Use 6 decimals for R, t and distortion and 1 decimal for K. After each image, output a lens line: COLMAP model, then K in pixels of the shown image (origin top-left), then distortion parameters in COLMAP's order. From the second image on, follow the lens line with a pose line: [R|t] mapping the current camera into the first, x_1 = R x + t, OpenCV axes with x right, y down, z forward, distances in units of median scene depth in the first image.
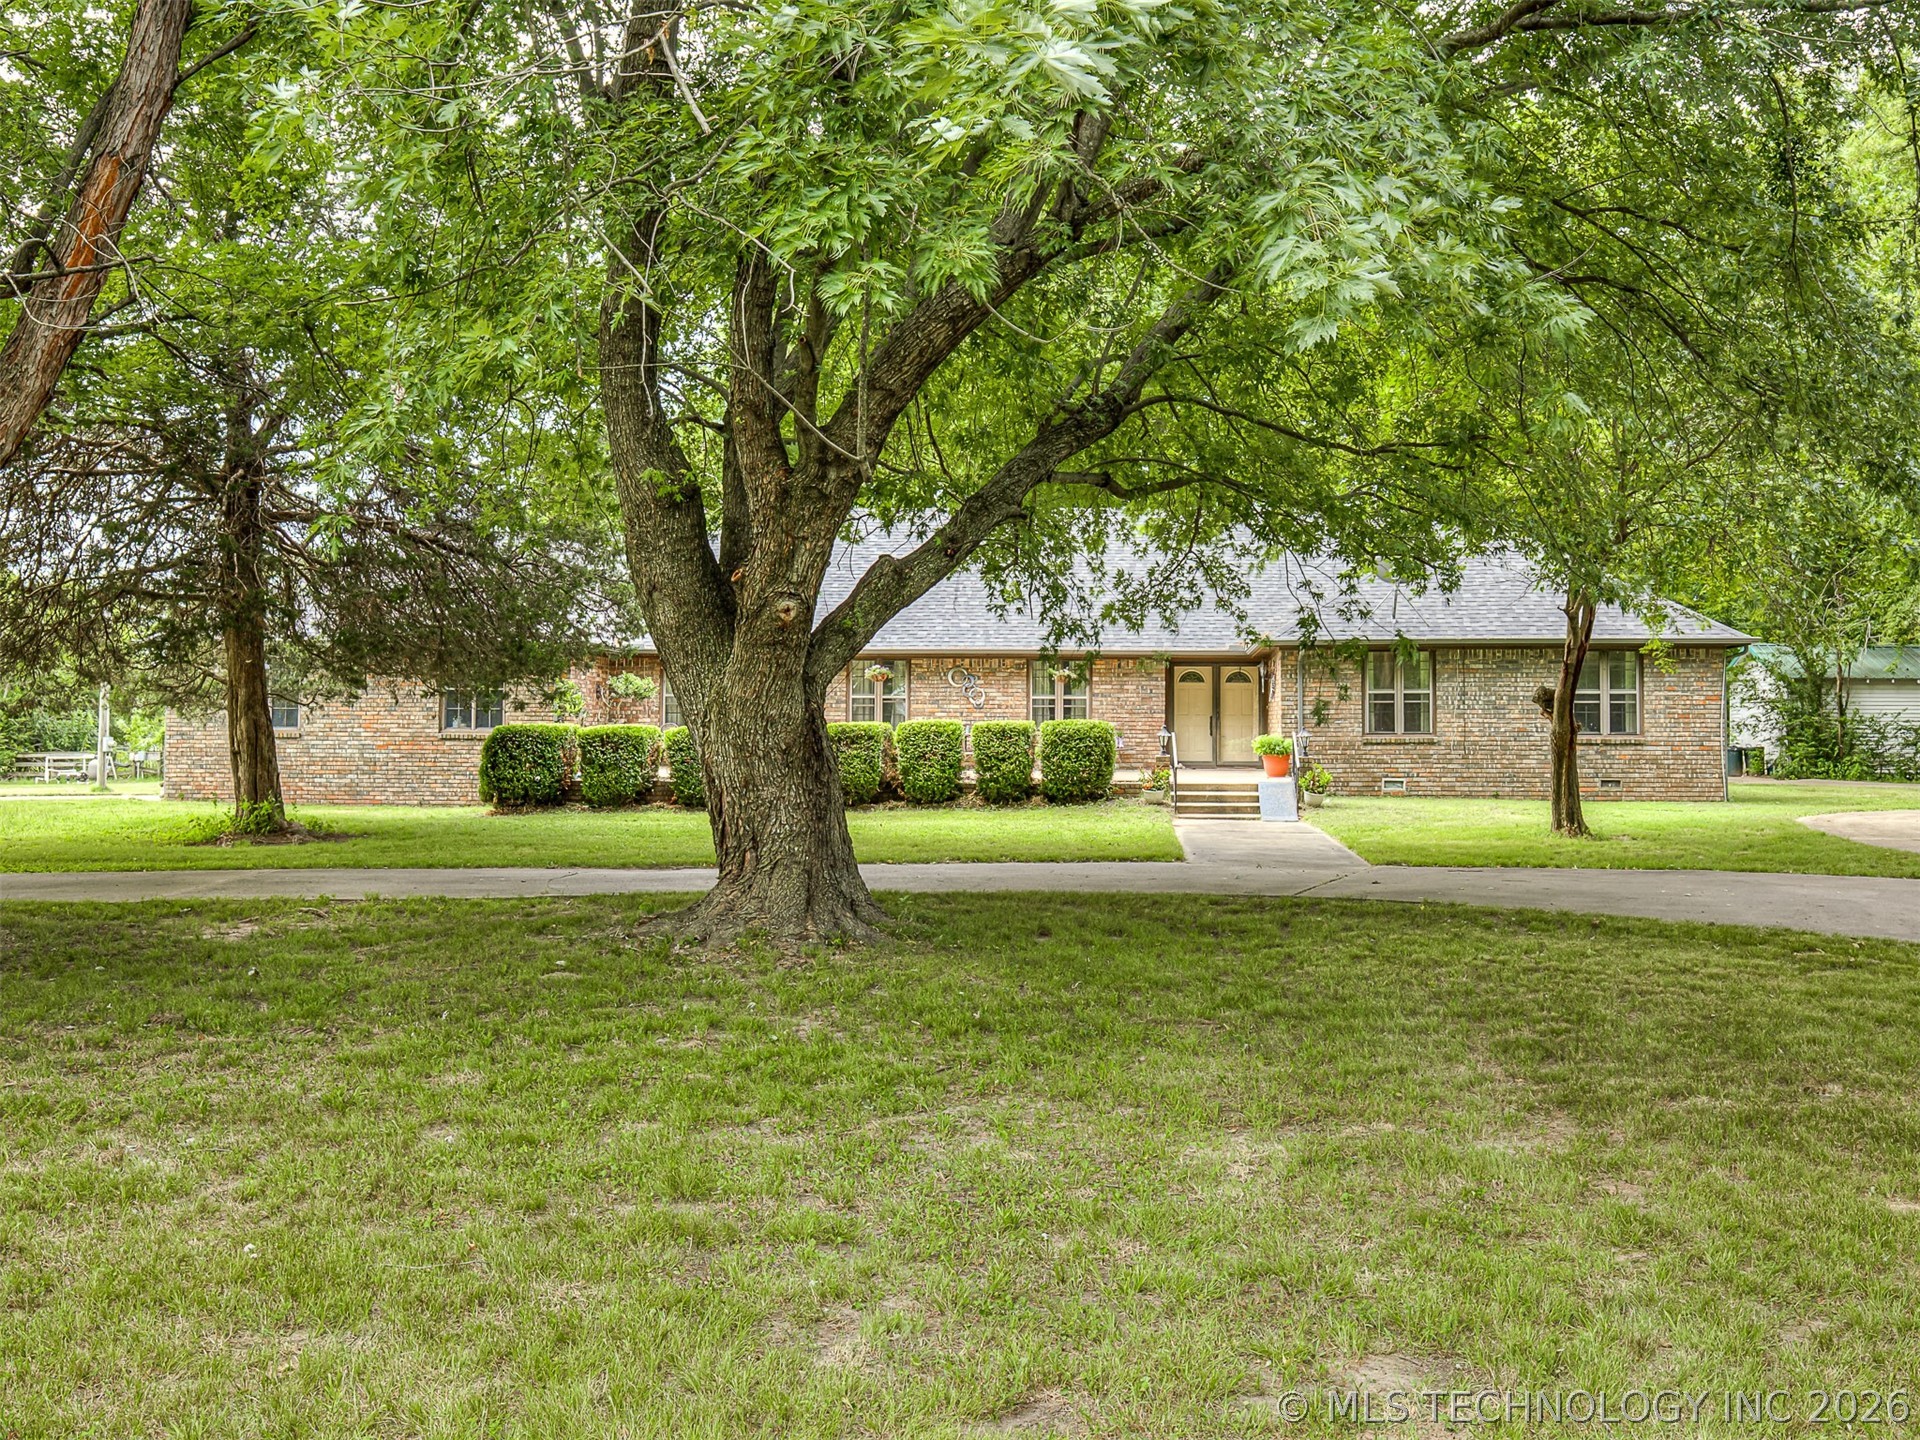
lens RADIAL K [[1946.3, 0, 914.5], [0, 1946.3, 634.7], [0, 0, 1]] dist [0.016440, 0.005786]
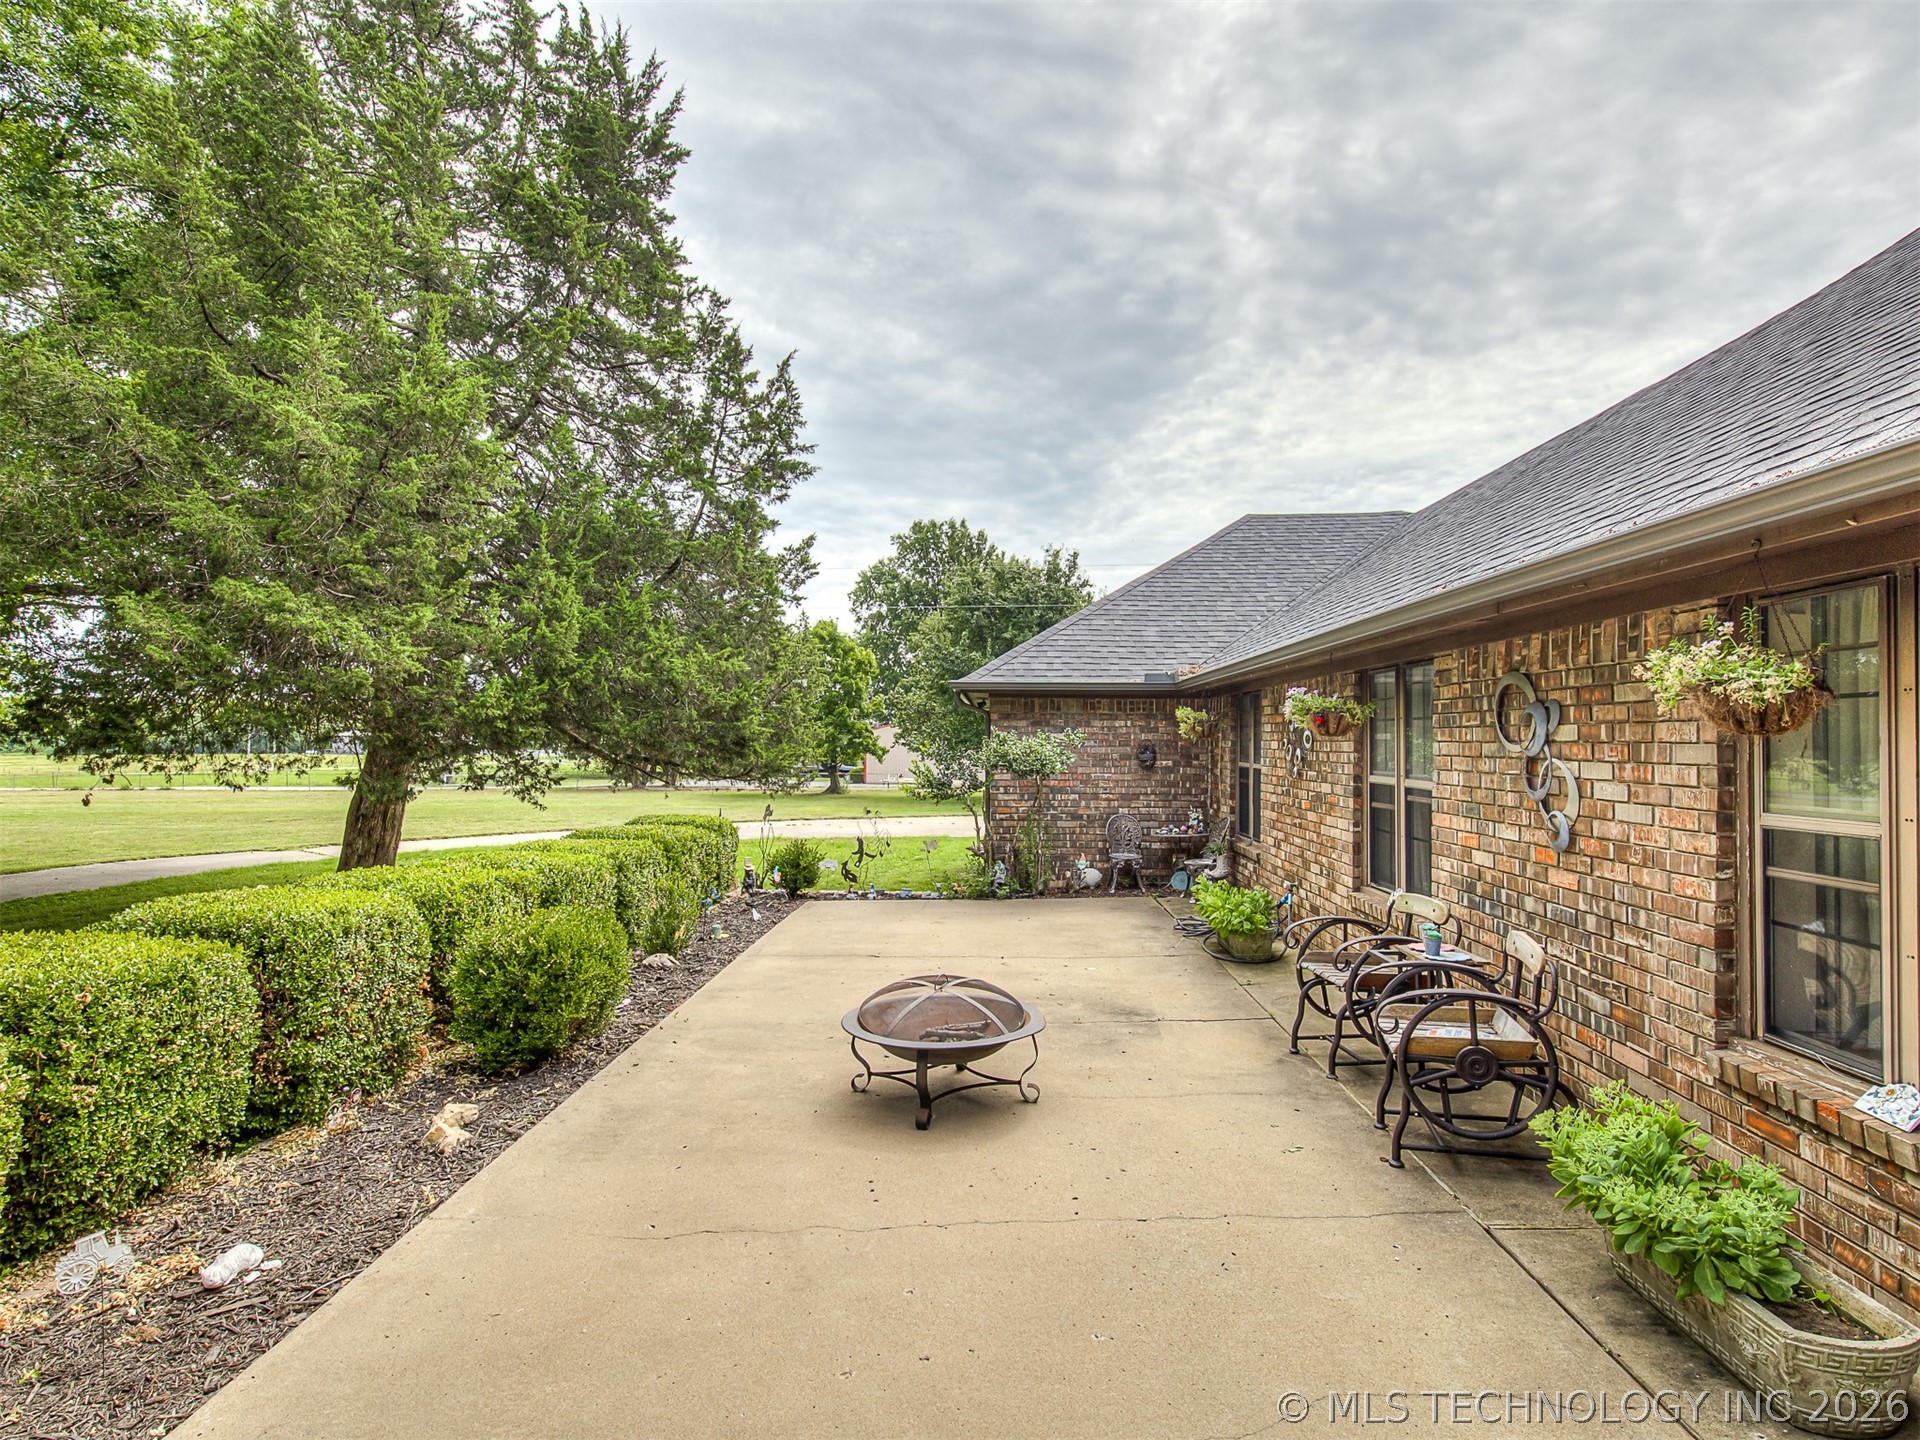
lens RADIAL K [[1006.5, 0, 935.3], [0, 1006.5, 732.9], [0, 0, 1]] dist [-0.000085, 0.000119]
pose [[0.060025, -0.013804, -0.998101, 0.159407], [0.051092, 0.998636, -0.010738, 0.024435], [0.996888, -0.050350, 0.060649, 1.026577]]
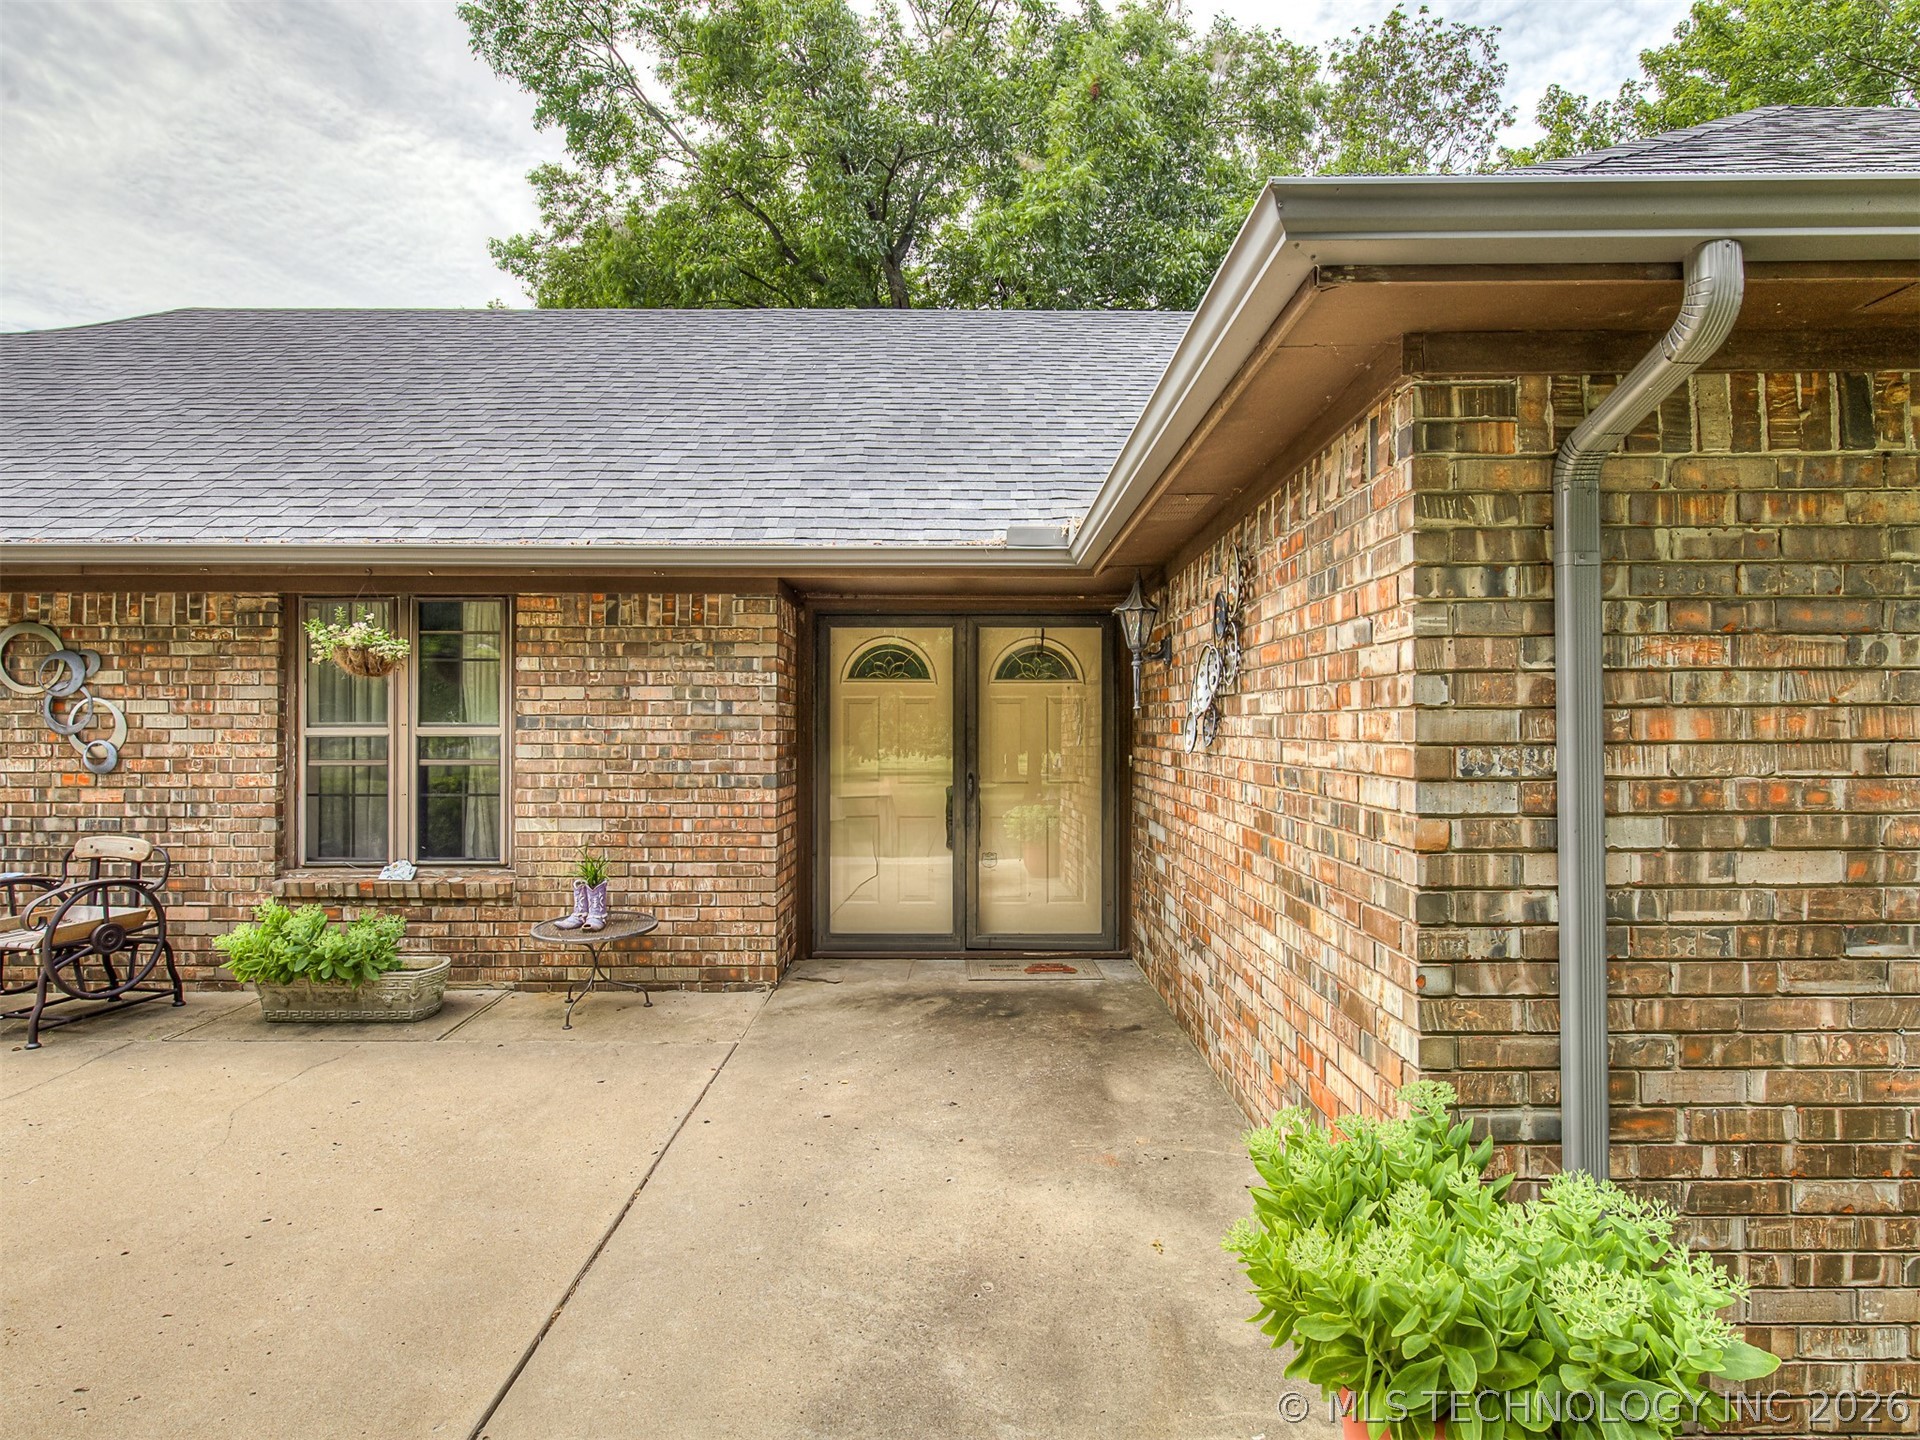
lens RADIAL K [[1008.4, 0, 968.5], [0, 1008.4, 719.5], [0, 0, 1]] dist [-0.001743, -0.000342]
pose [[0.992895, -0.004618, 0.118907, 0.152361], [-0.000049, 0.999231, 0.039216, 0.027557], [-0.118996, -0.038943, 0.992131, 0.940882]]
